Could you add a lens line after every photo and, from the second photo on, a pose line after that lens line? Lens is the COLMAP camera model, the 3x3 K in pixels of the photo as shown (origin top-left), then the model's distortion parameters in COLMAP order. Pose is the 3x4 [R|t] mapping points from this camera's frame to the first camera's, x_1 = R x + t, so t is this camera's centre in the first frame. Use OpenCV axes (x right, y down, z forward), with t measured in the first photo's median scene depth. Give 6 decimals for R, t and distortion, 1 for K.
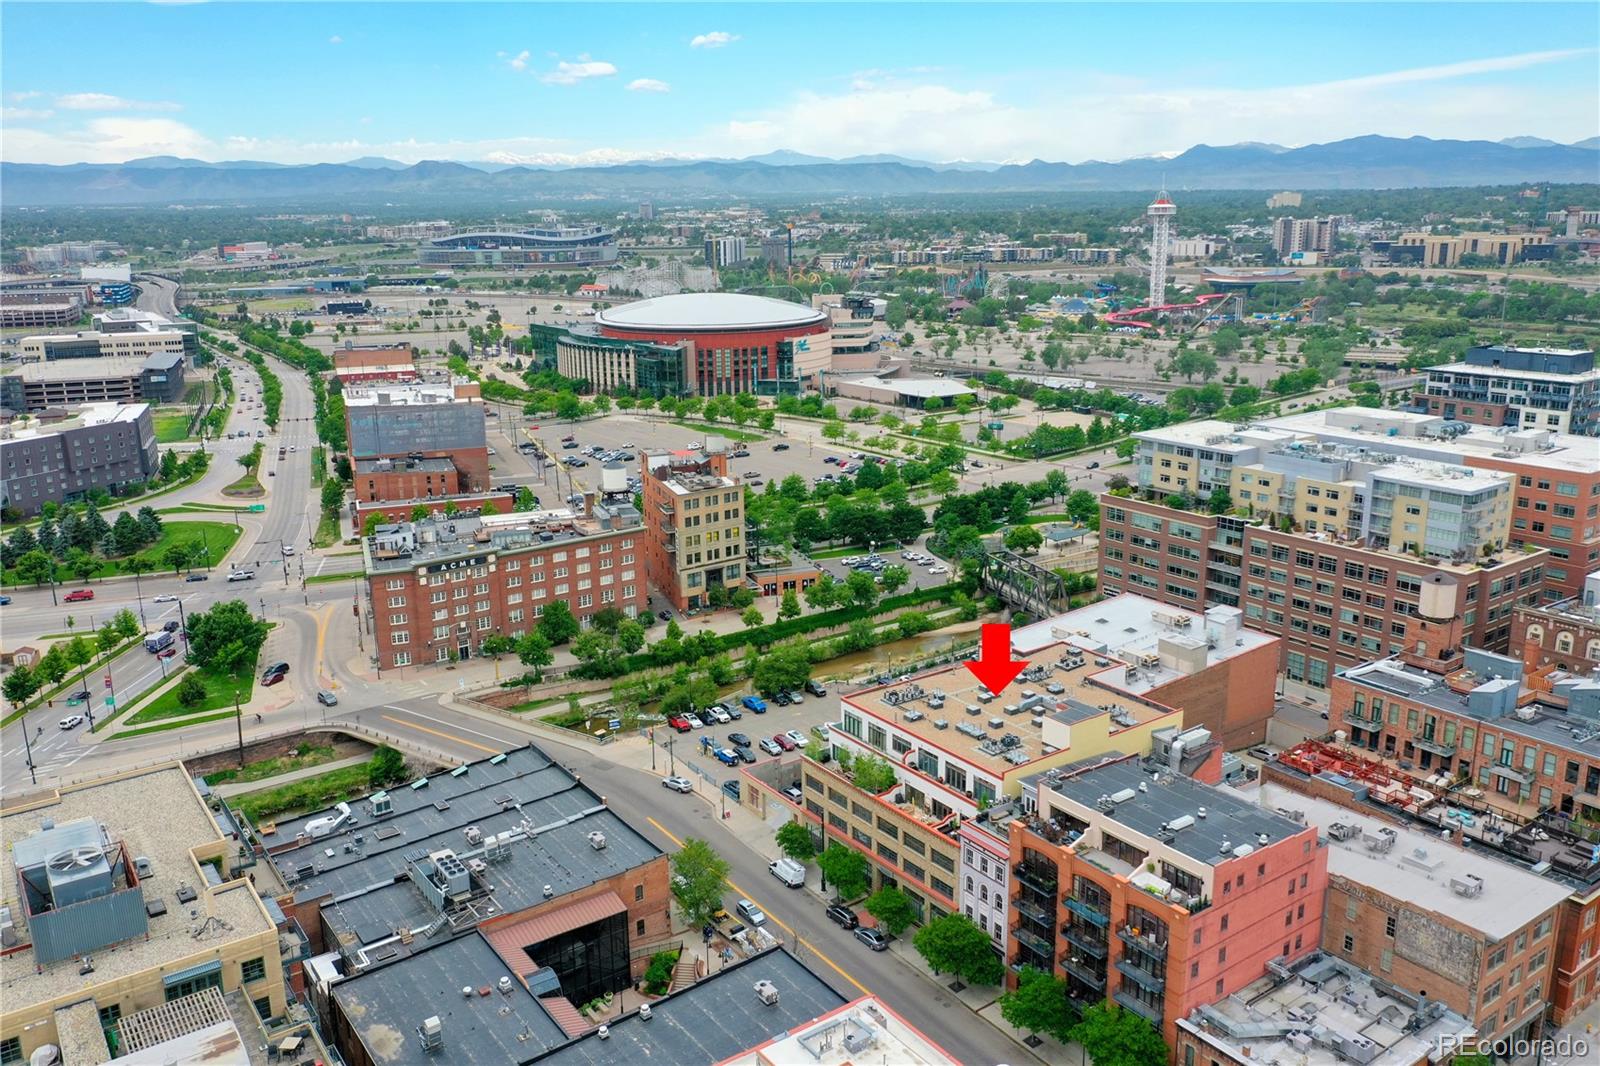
lens RADIAL K [[1242.9, 0, 802.7], [0, 1242.9, 534.9], [0, 0, 1]] dist [0.002718, 0.003408]
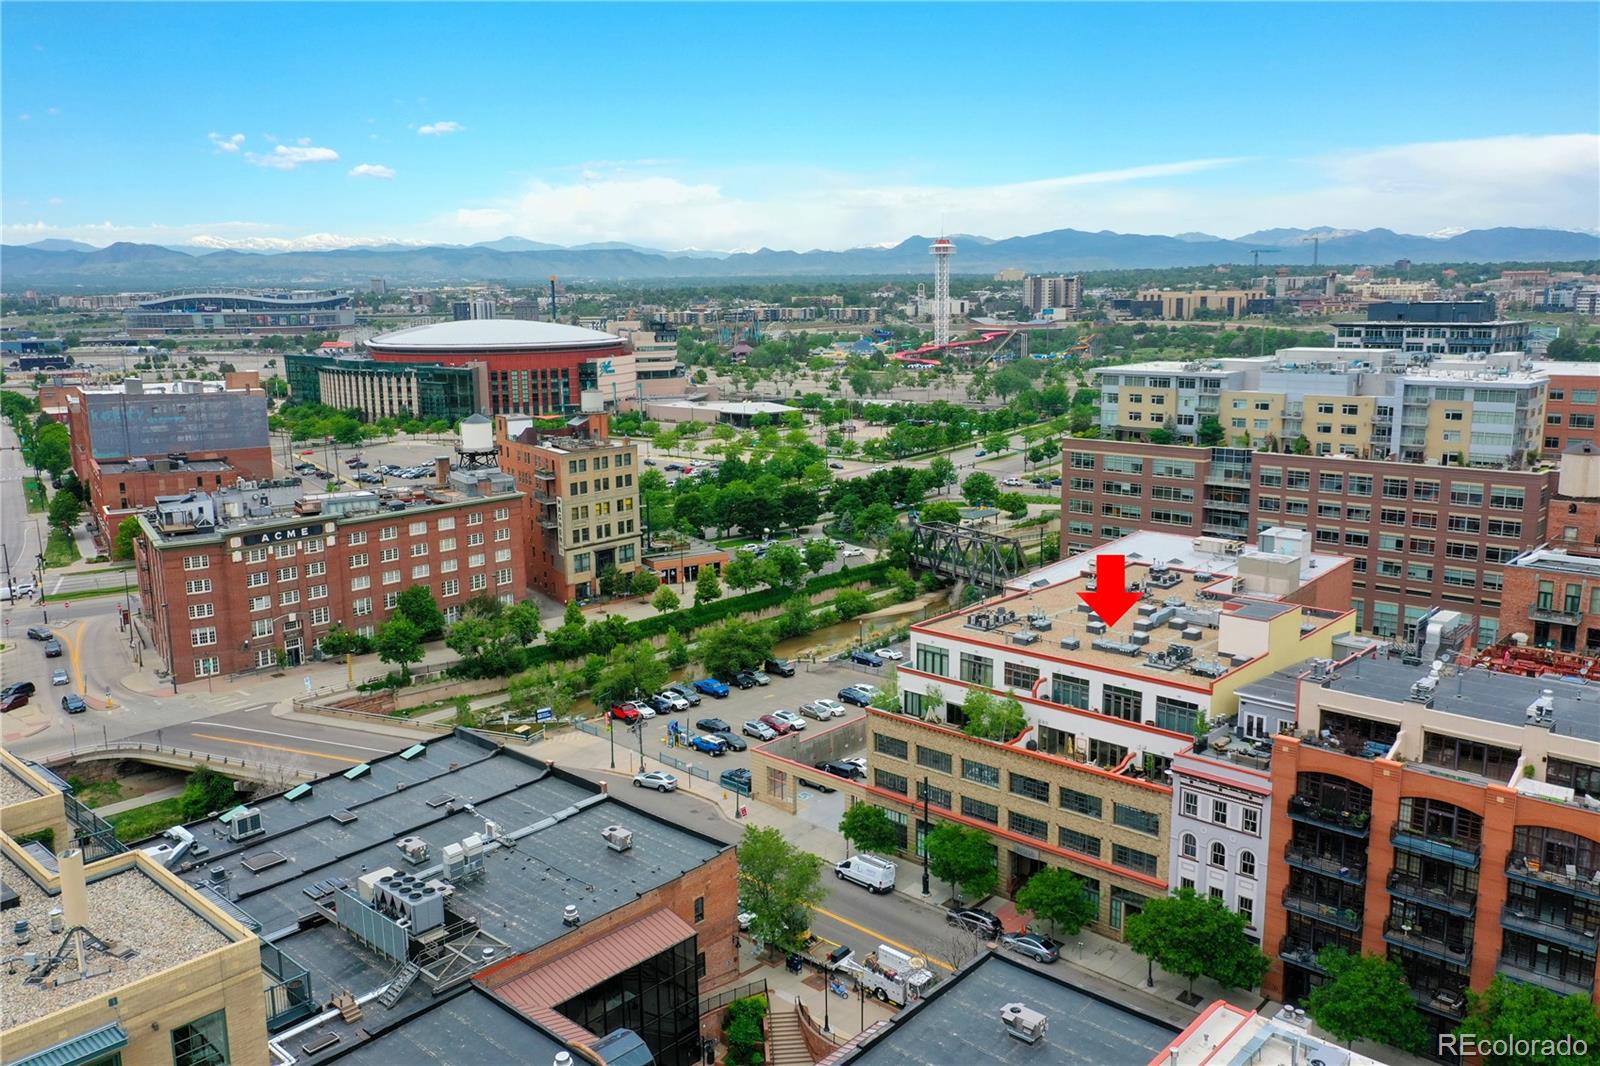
lens RADIAL K [[1242.9, 0, 797.3], [0, 1242.9, 531.2], [0, 0, 1]] dist [0.002718, 0.003408]
pose [[0.978981, -0.036802, 0.200603, -0.123893], [0.050766, 0.996599, -0.064913, 0.083249], [-0.197532, 0.073732, 0.977520, 0.210246]]
